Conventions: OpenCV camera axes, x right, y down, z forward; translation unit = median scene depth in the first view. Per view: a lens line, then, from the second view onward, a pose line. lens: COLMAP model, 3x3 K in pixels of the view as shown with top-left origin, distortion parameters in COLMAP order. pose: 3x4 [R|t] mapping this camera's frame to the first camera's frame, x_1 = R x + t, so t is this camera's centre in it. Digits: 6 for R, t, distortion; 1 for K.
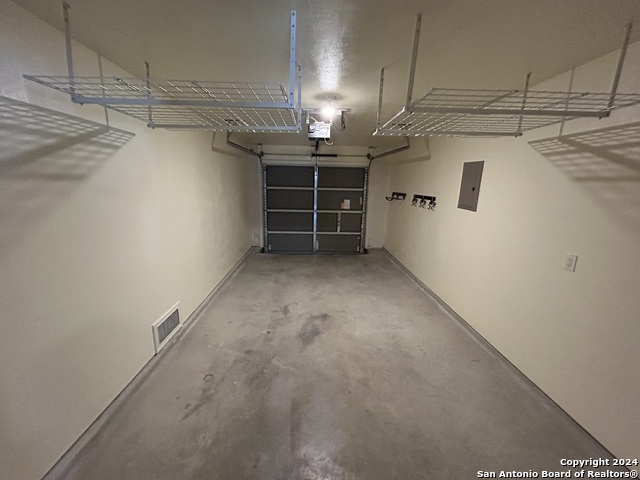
lens RADIAL K [[256.5, 0, 320.0], [0, 256.5, 240.0], [0, 0, 1]] dist [0.000900, 0.000149]
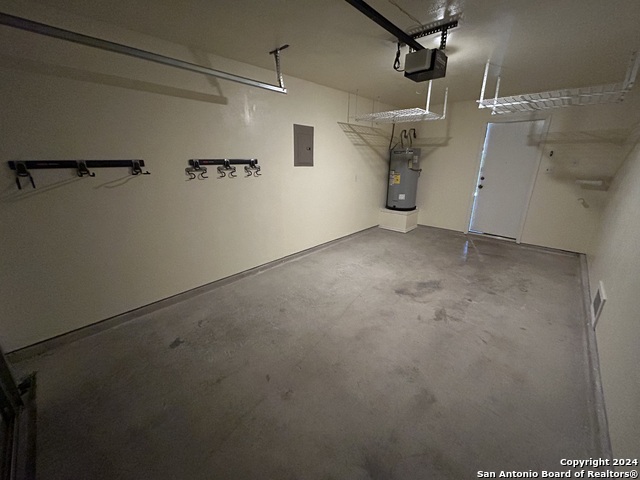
lens RADIAL K [[256.5, 0, 320.0], [0, 256.5, 240.0], [0, 0, 1]] dist [0.000900, 0.000149]
pose [[-0.705452, -0.237093, 0.667925, -0.388682], [0.142153, 0.875908, 0.461061, -0.368981], [-0.694355, 0.420204, -0.584208, 1.836357]]
